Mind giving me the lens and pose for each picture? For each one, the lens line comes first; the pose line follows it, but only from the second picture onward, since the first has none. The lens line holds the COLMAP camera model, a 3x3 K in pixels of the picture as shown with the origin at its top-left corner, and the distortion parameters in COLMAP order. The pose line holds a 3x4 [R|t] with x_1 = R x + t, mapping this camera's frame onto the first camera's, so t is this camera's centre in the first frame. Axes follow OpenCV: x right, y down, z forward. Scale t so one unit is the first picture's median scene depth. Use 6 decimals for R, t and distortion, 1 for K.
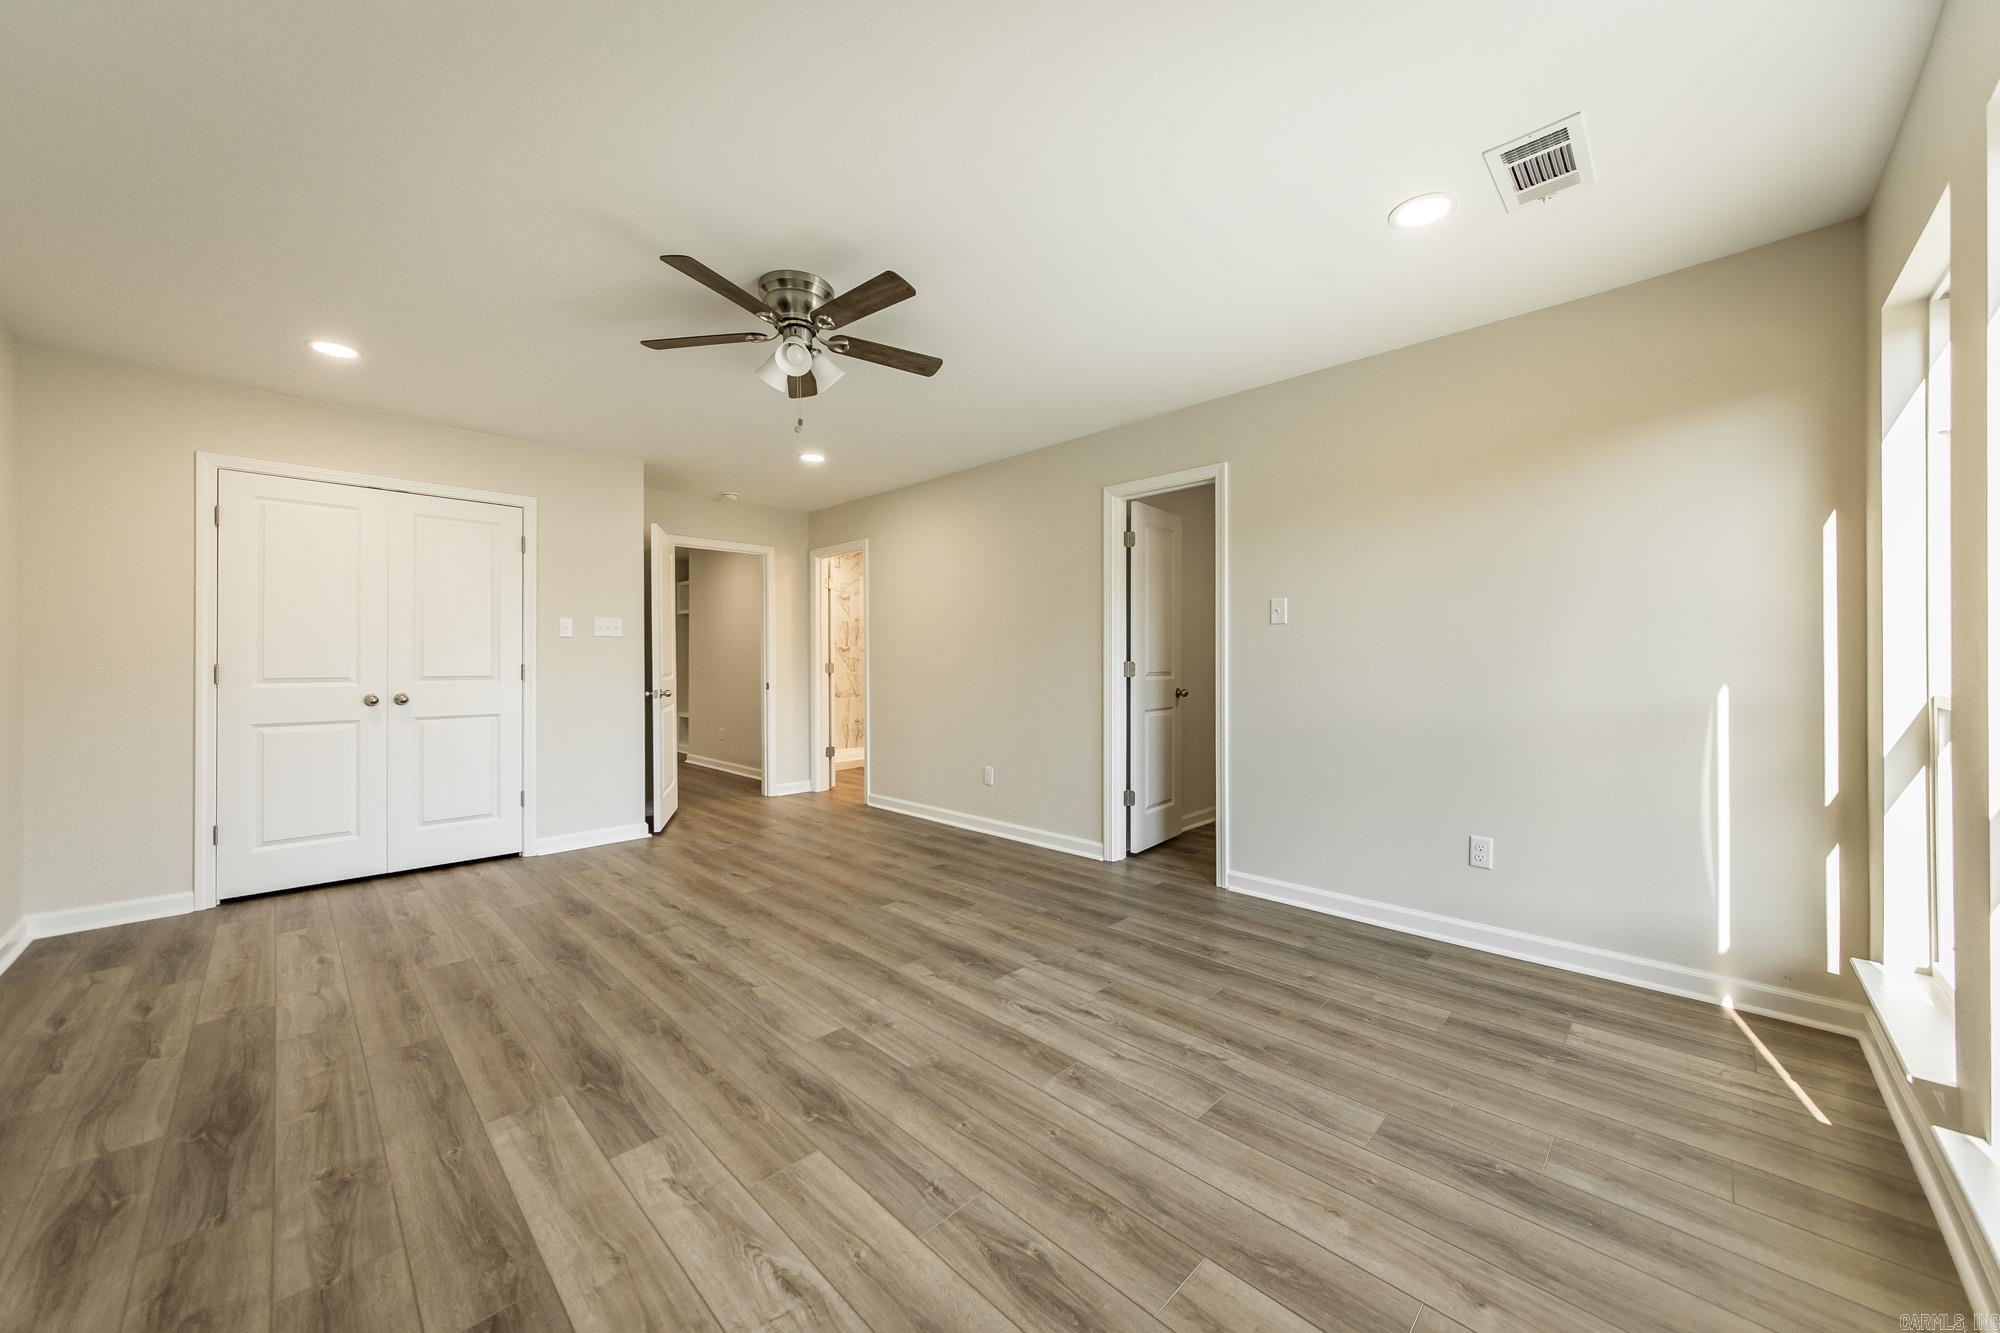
lens RADIAL K [[714.2, 0, 1002.0], [0, 714.2, 660.6], [0, 0, 1]] dist [-0.002908, 0.002775]
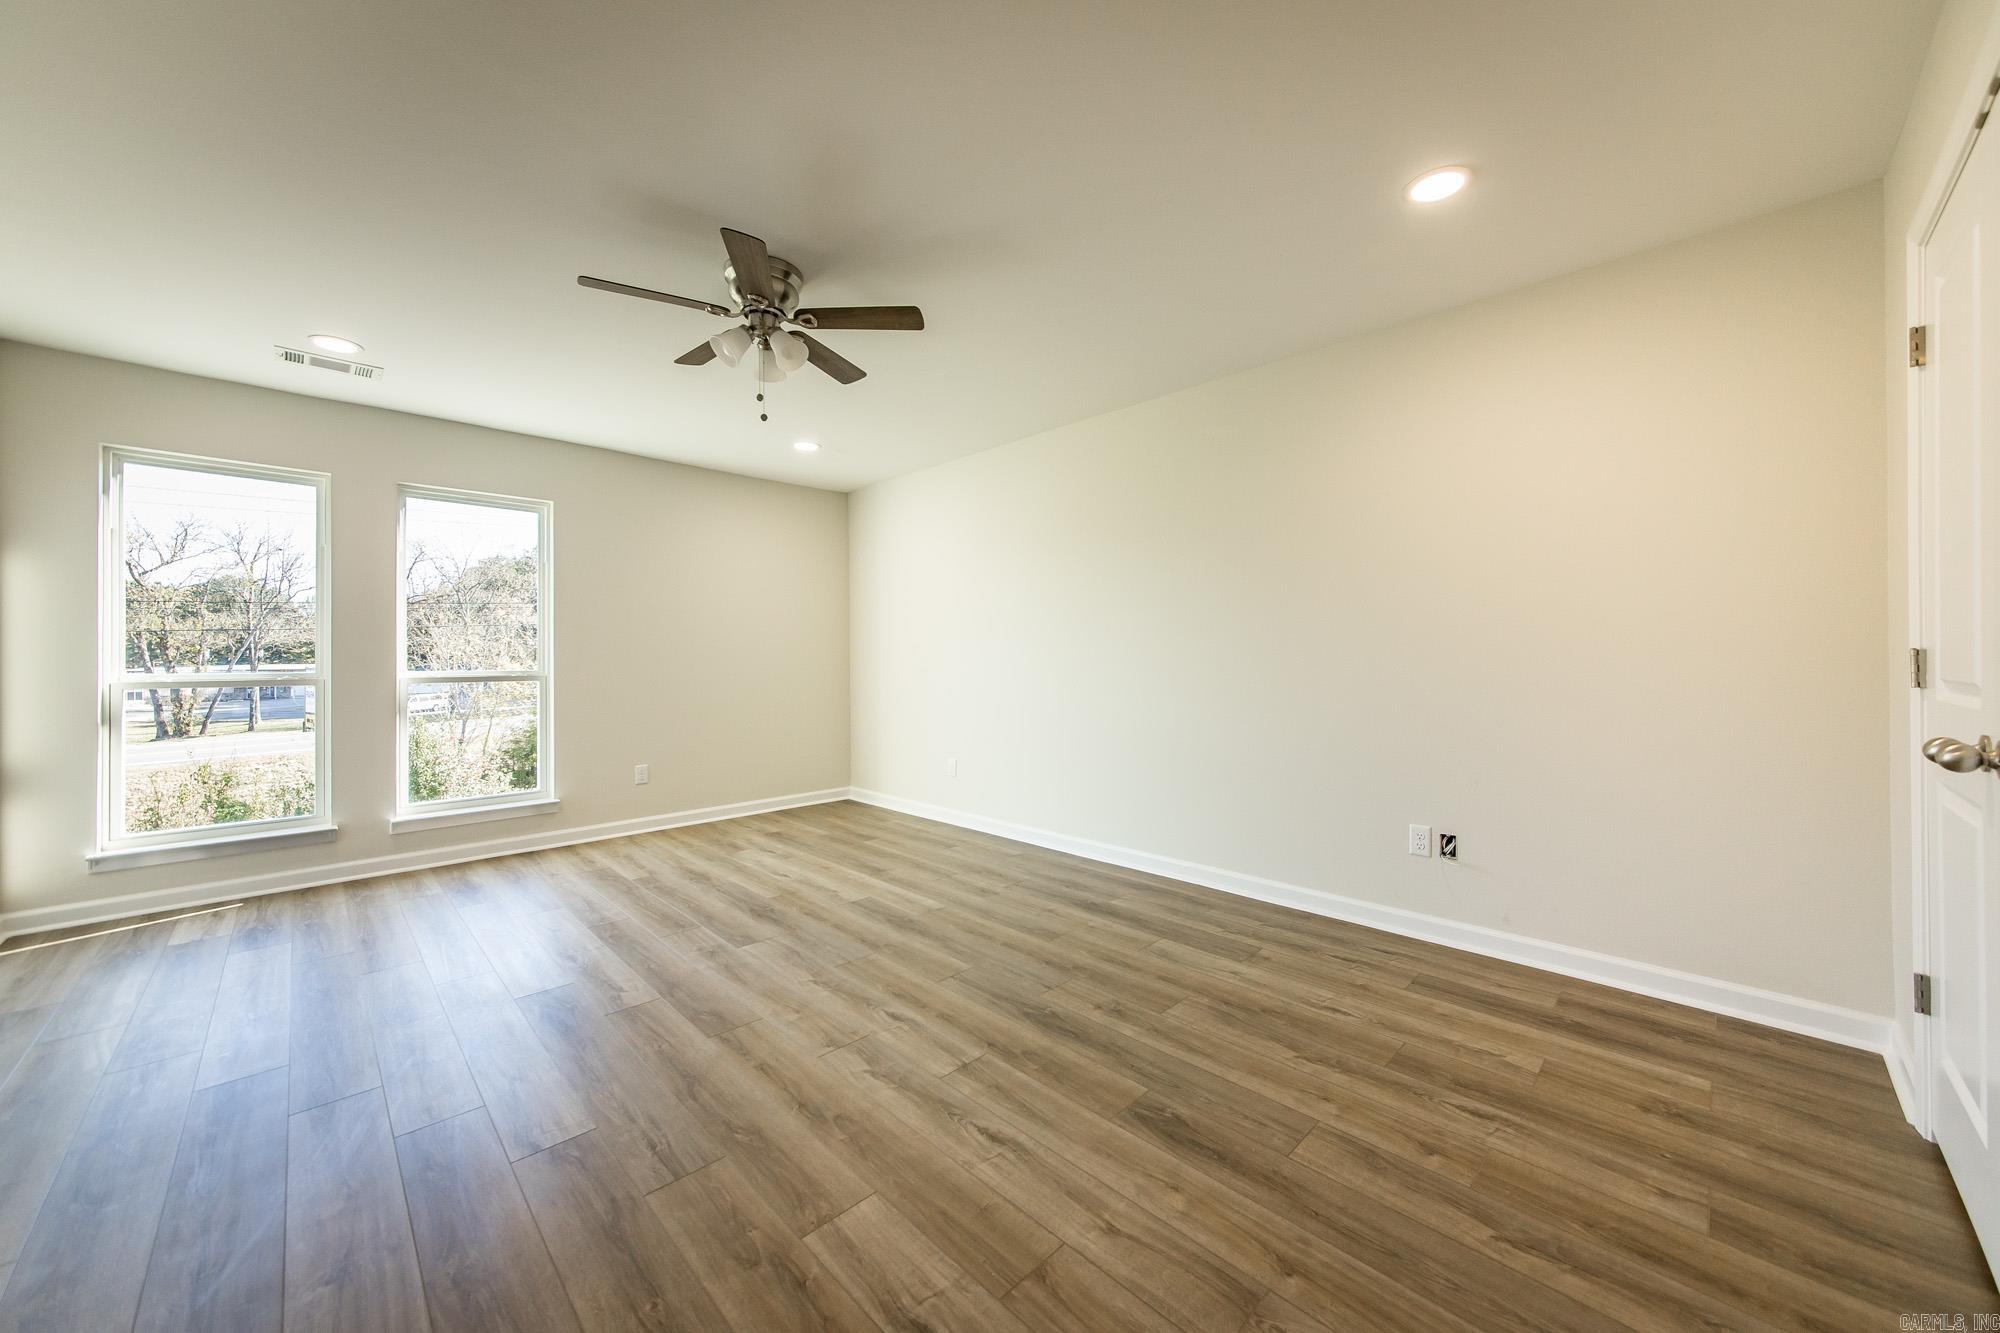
lens RADIAL K [[714.2, 0, 997.5], [0, 714.2, 660.2], [0, 0, 1]] dist [-0.002908, 0.002775]
pose [[-0.999764, 0.010626, 0.018959, -0.655602], [0.010616, 0.999943, -0.000592, 0.012242], [-0.018965, -0.000391, -0.999820, 2.074083]]
